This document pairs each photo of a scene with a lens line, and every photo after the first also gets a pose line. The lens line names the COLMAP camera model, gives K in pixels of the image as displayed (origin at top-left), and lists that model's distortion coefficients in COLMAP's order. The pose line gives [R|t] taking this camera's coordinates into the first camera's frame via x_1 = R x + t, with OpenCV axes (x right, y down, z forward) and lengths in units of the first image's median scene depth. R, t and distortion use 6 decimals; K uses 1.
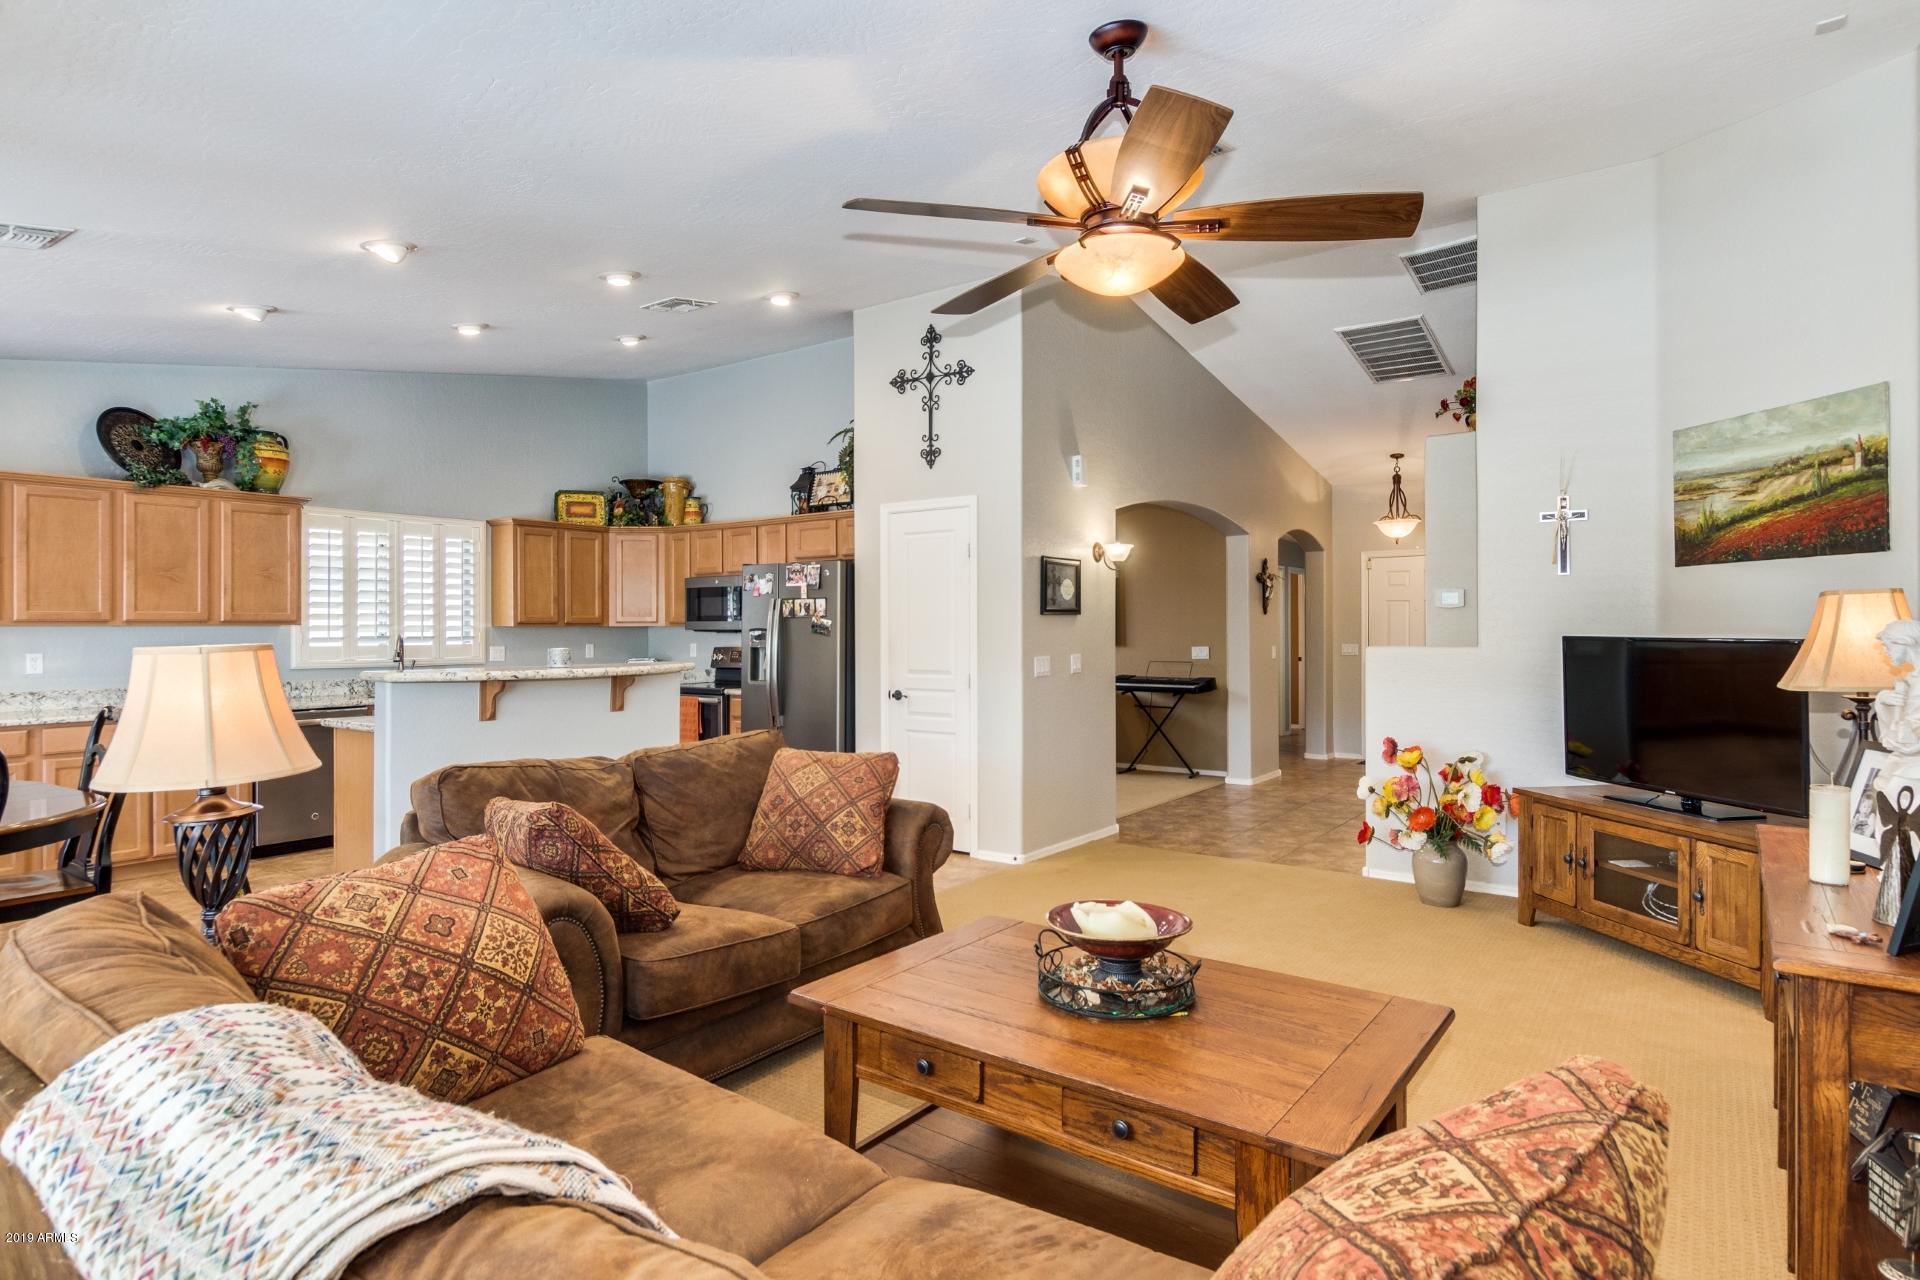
lens RADIAL K [[1036.2, 0, 988.2], [0, 1036.2, 629.6], [0, 0, 1]] dist [-0.001861, -0.001630]
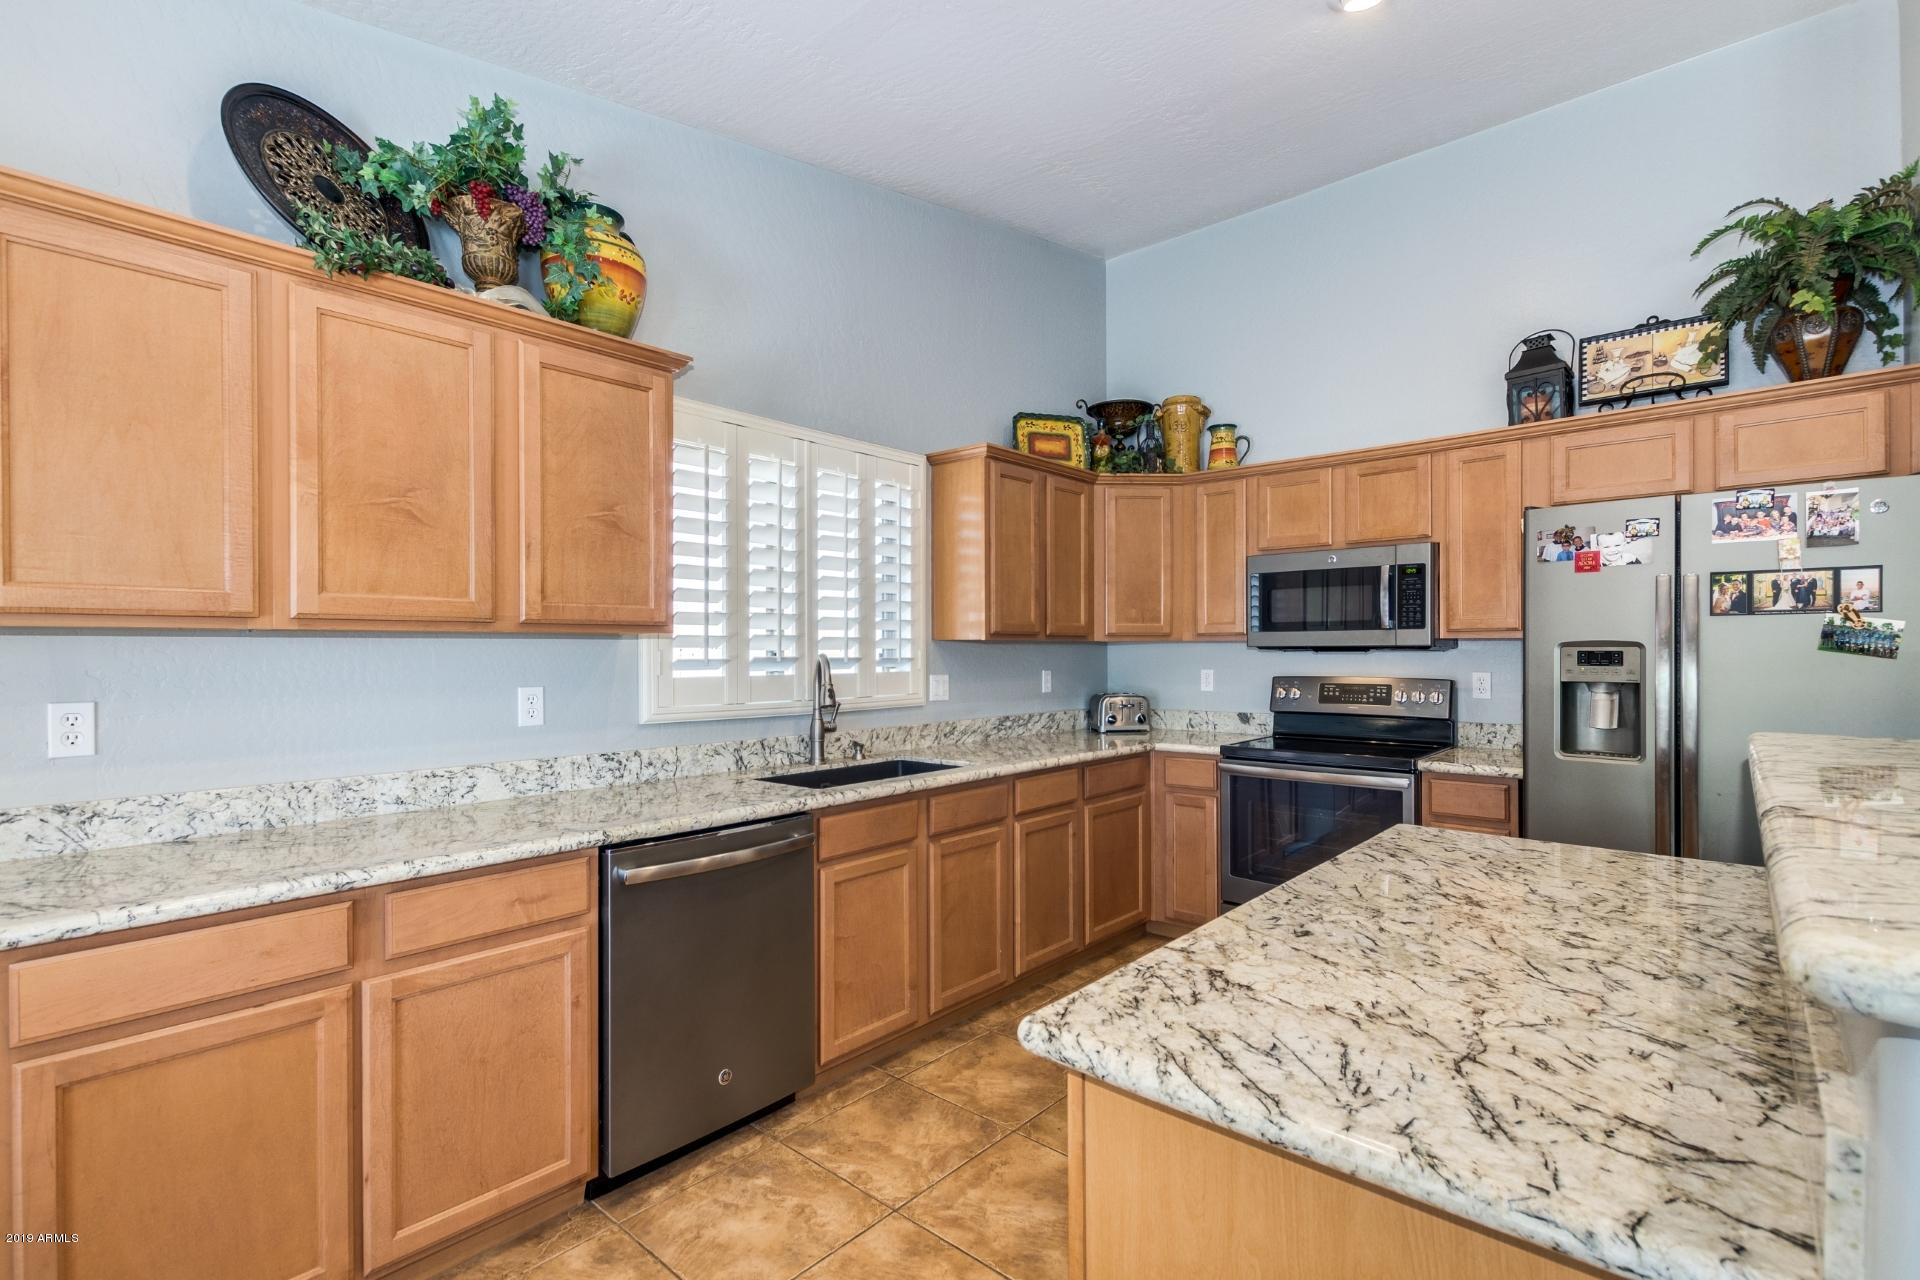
lens RADIAL K [[873.5, 0, 971.6], [0, 873.5, 654.6], [0, 0, 1]] dist [0.002610, 0.000228]
pose [[0.994744, 0.000662, -0.102389, -0.481484], [-0.000204, 0.999990, 0.004478, 0.003344], [0.102391, -0.004433, 0.994734, 0.612875]]
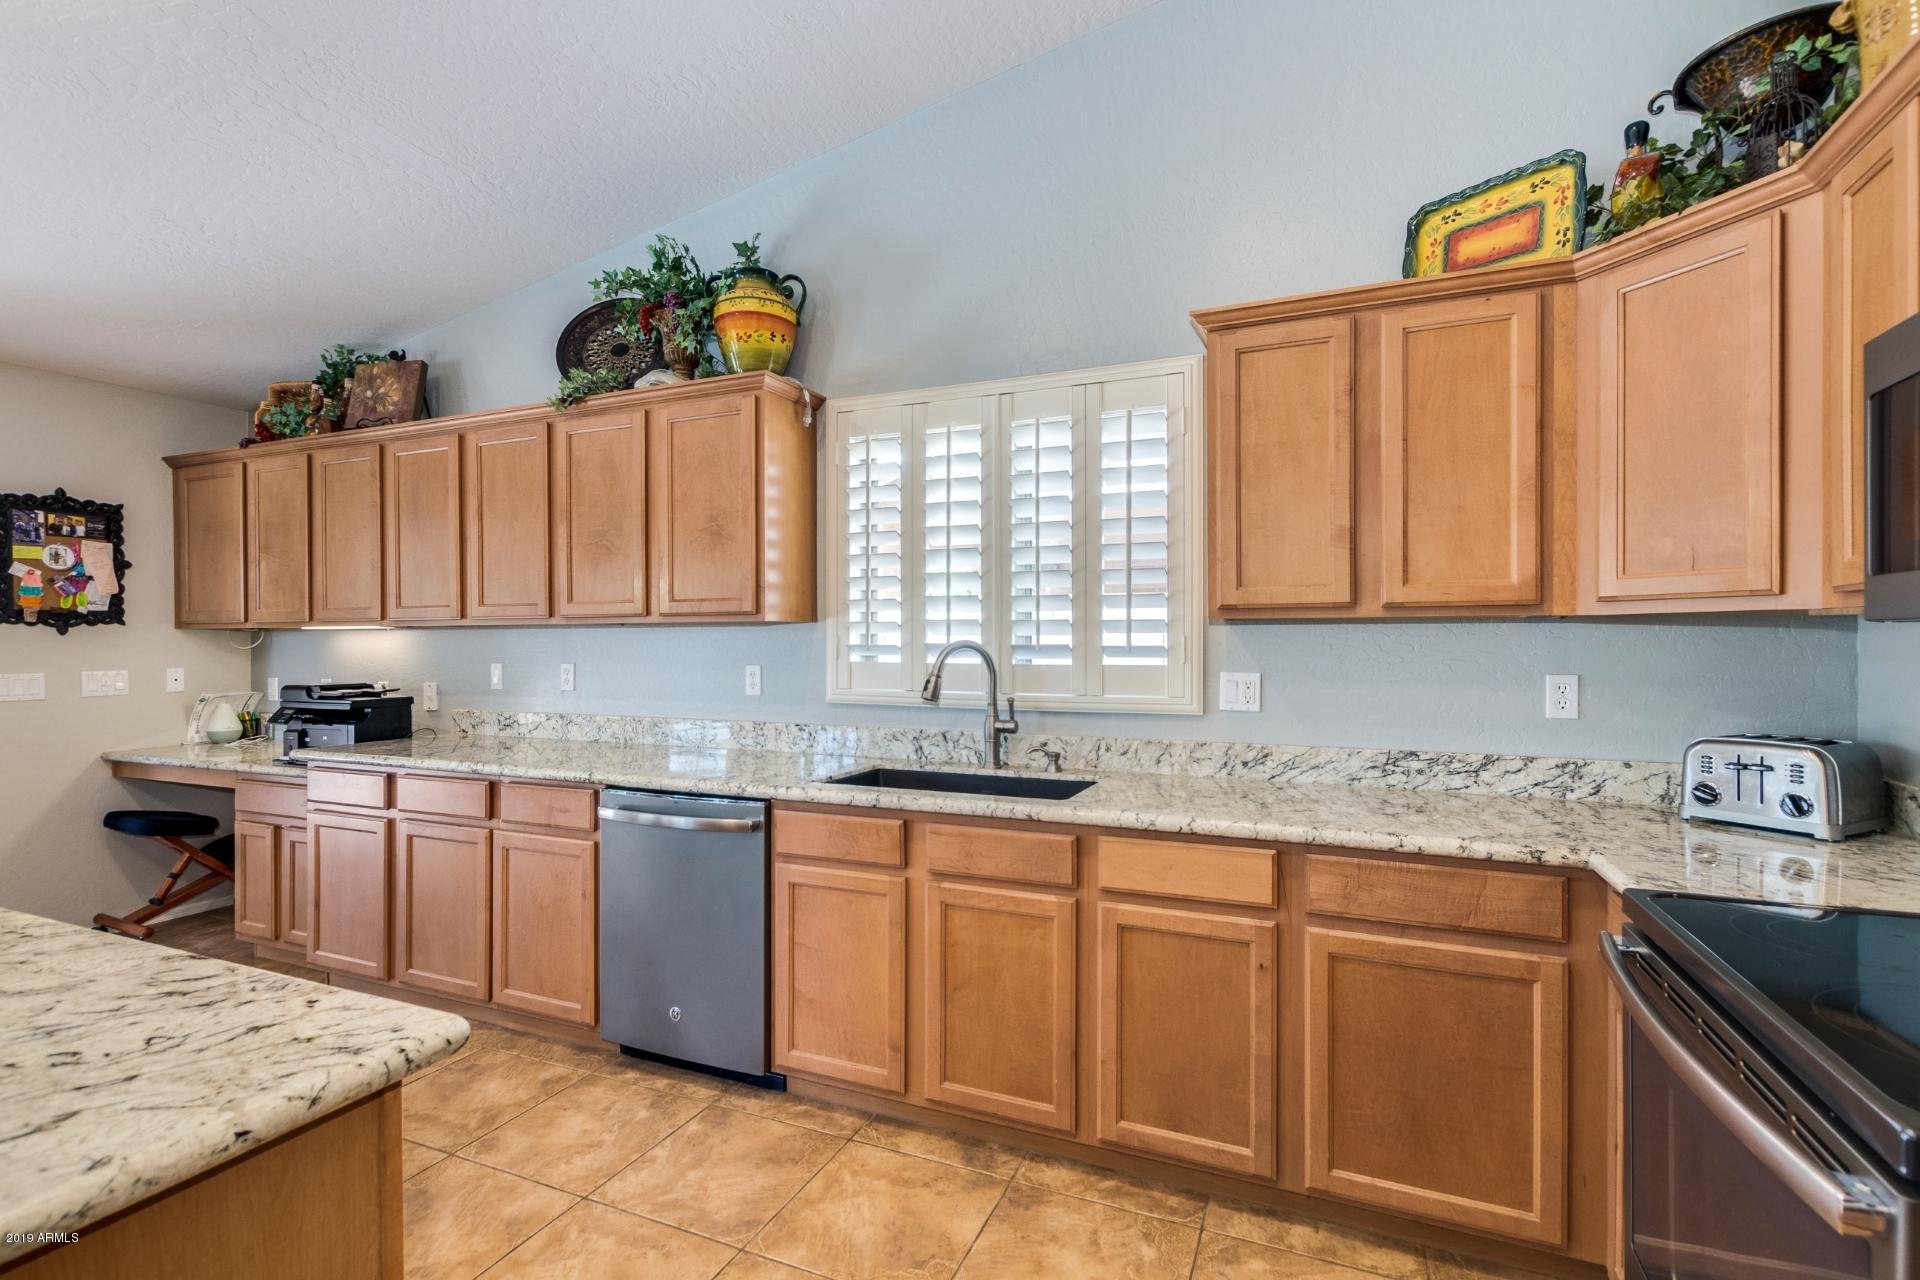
lens RADIAL K [[874.2, 0, 966.2], [0, 874.2, 646.9], [0, 0, 1]] dist [0.001314, -0.000607]
pose [[0.211615, 0.011773, -0.977282, -0.210764], [0.000337, 0.999927, 0.012118, 0.003353], [0.977353, -0.002893, 0.211596, 0.985490]]
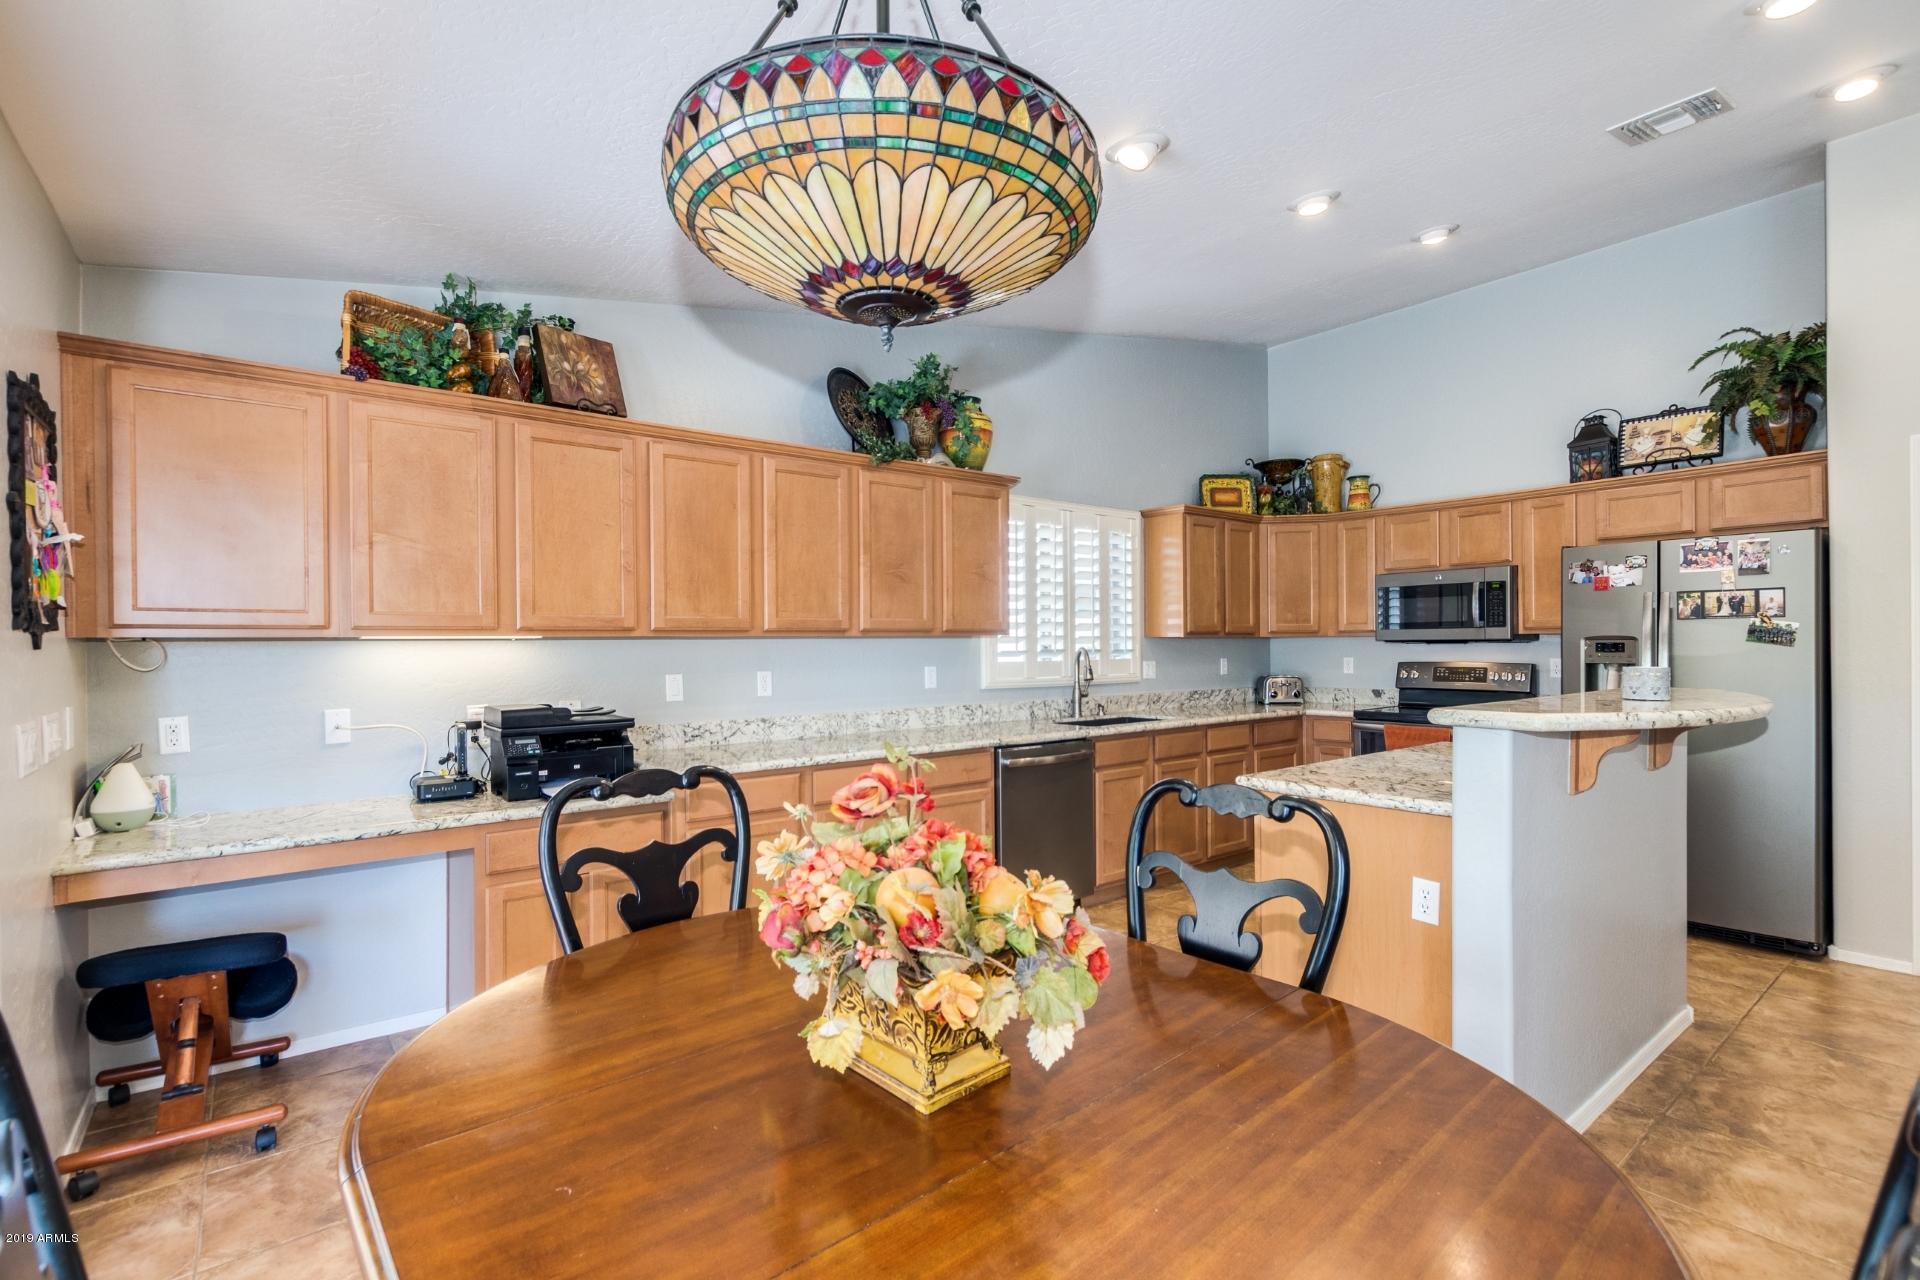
lens RADIAL K [[874.2, 0, 966.2], [0, 874.2, 646.9], [0, 0, 1]] dist [0.001314, -0.000607]
pose [[0.960030, -0.004025, -0.279867, -0.495499], [0.005062, 0.999983, 0.002981, 0.002339], [0.279850, -0.004279, 0.960034, 0.328373]]
